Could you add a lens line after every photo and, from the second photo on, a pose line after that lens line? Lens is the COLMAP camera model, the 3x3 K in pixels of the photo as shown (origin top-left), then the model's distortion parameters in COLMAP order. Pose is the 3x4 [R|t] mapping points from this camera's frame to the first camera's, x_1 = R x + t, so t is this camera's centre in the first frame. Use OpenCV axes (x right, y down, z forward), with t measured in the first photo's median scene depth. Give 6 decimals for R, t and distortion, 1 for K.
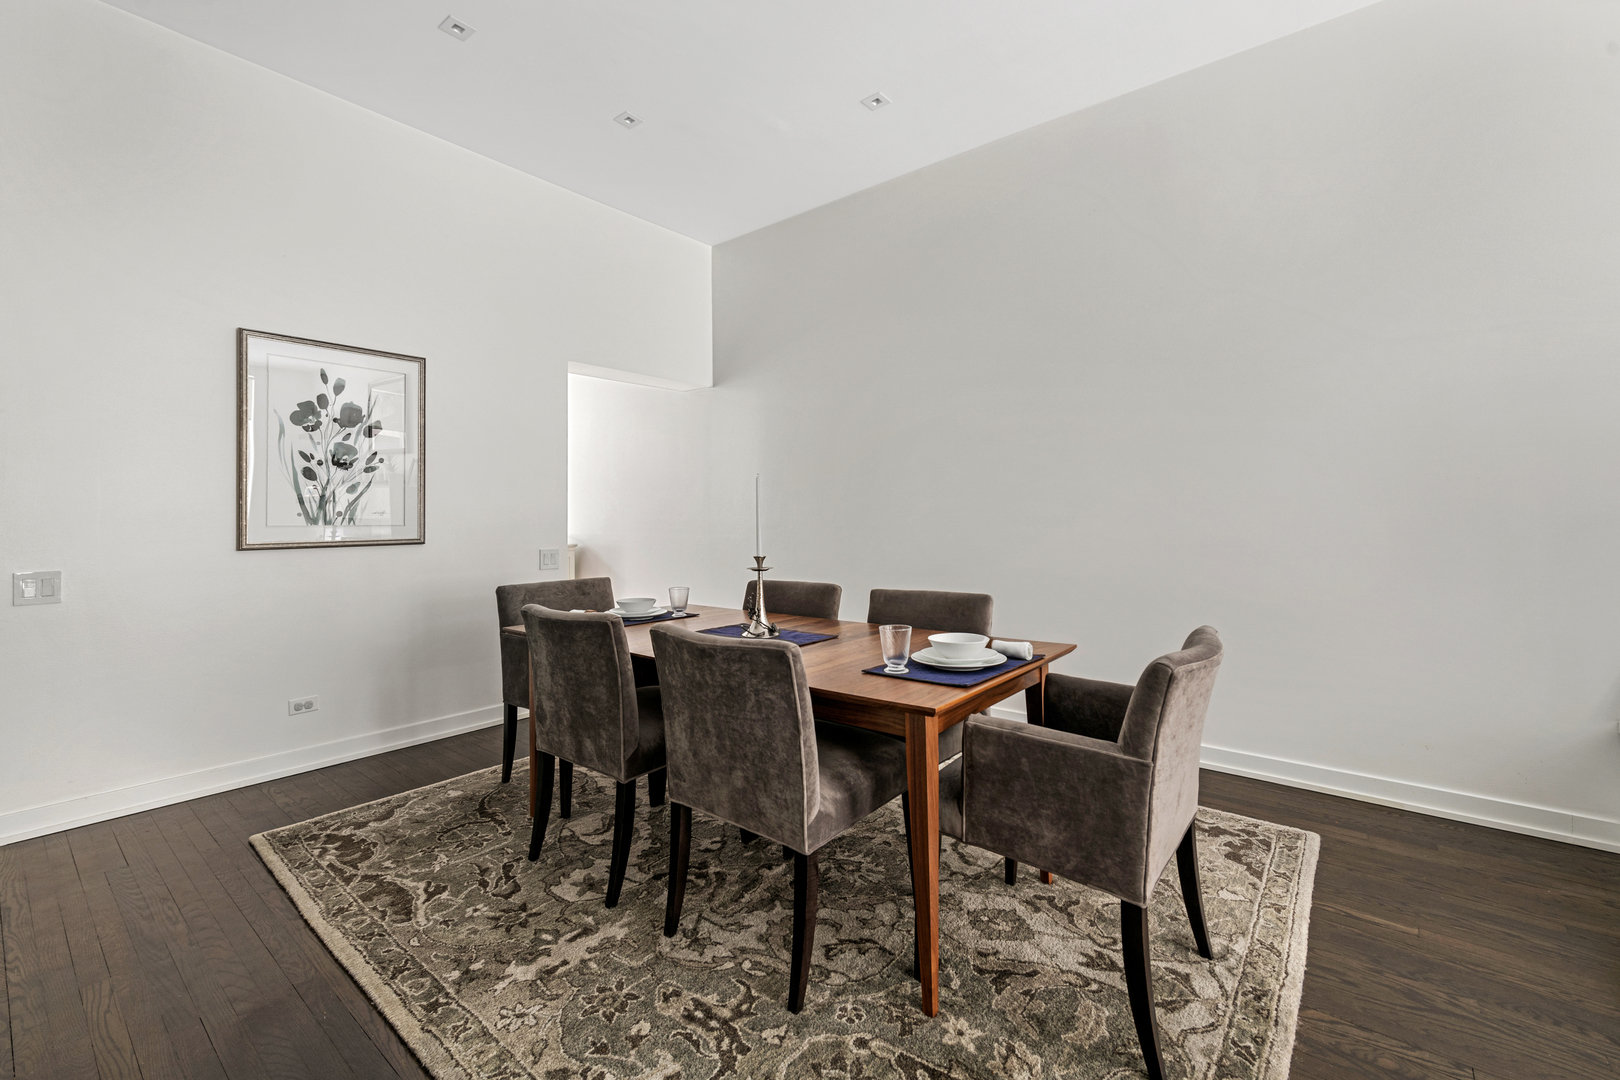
lens RADIAL K [[682.9, 0, 809.6], [0, 682.9, 527.9], [0, 0, 1]] dist [0.000493, 0.000026]
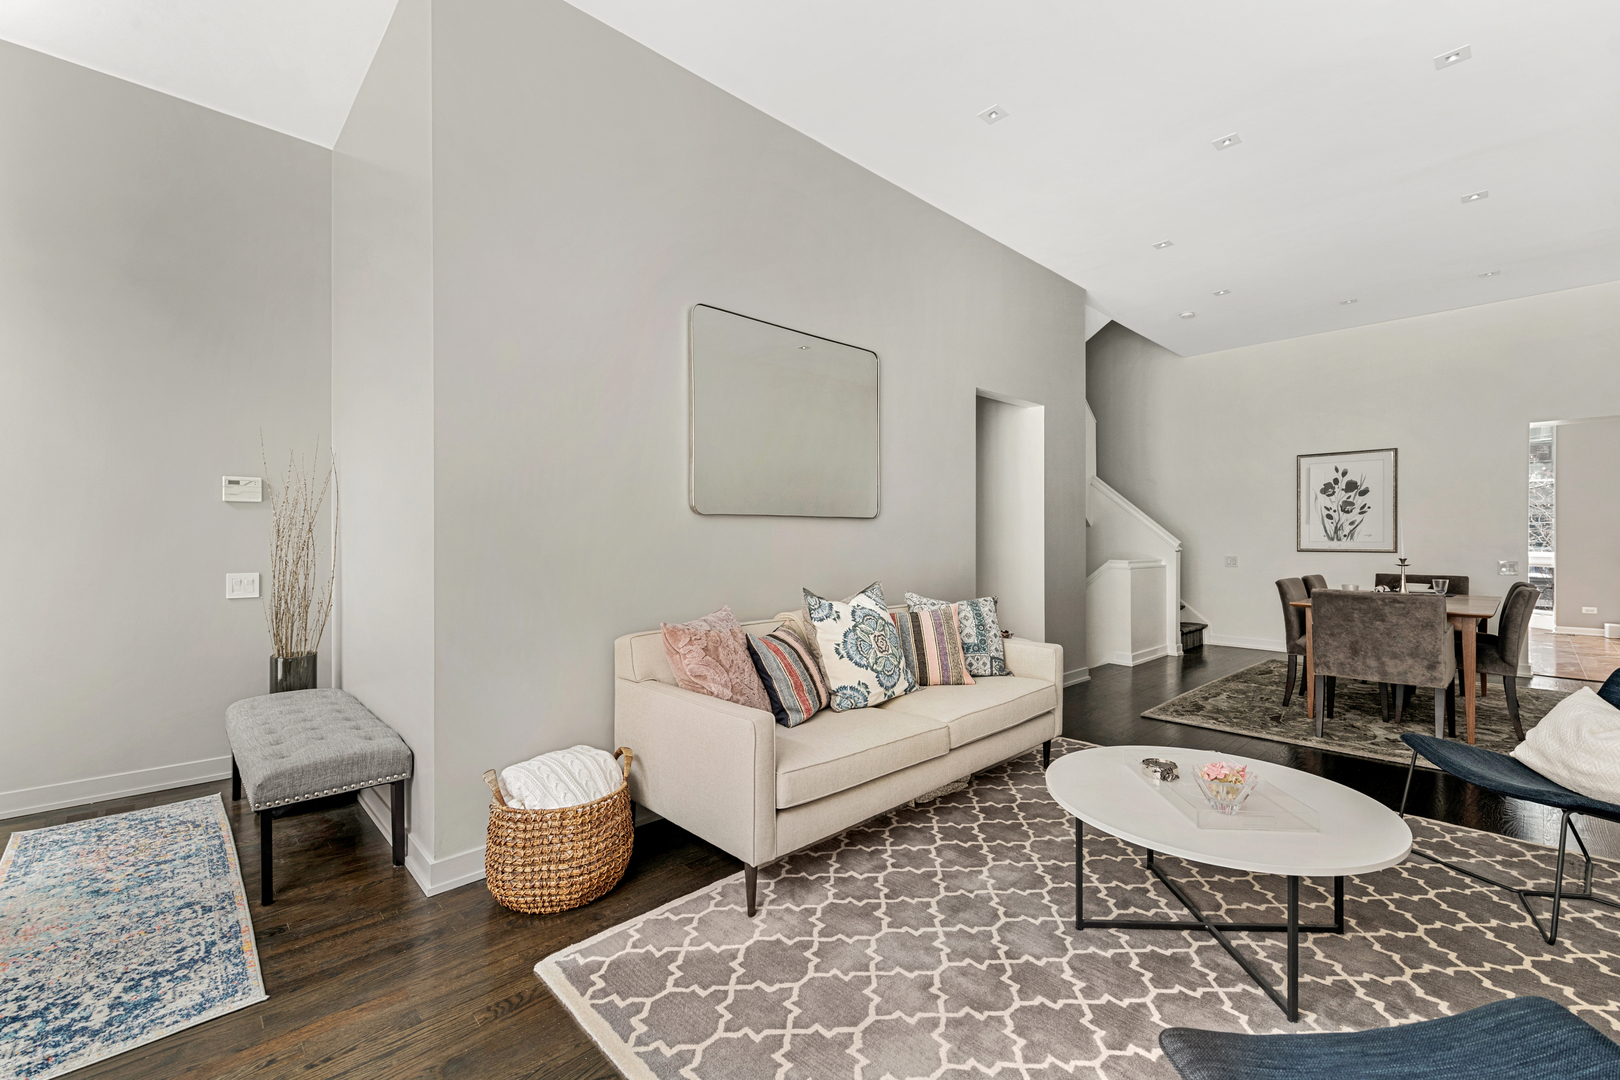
lens RADIAL K [[682.9, 0, 812.6], [0, 682.9, 534.6], [0, 0, 1]] dist [0.000493, 0.000026]
pose [[-0.119378, 0.003935, -0.992841, 1.517580], [-0.017885, 0.999821, 0.006113, -0.008144], [0.992688, 0.018487, -0.119286, -0.323275]]
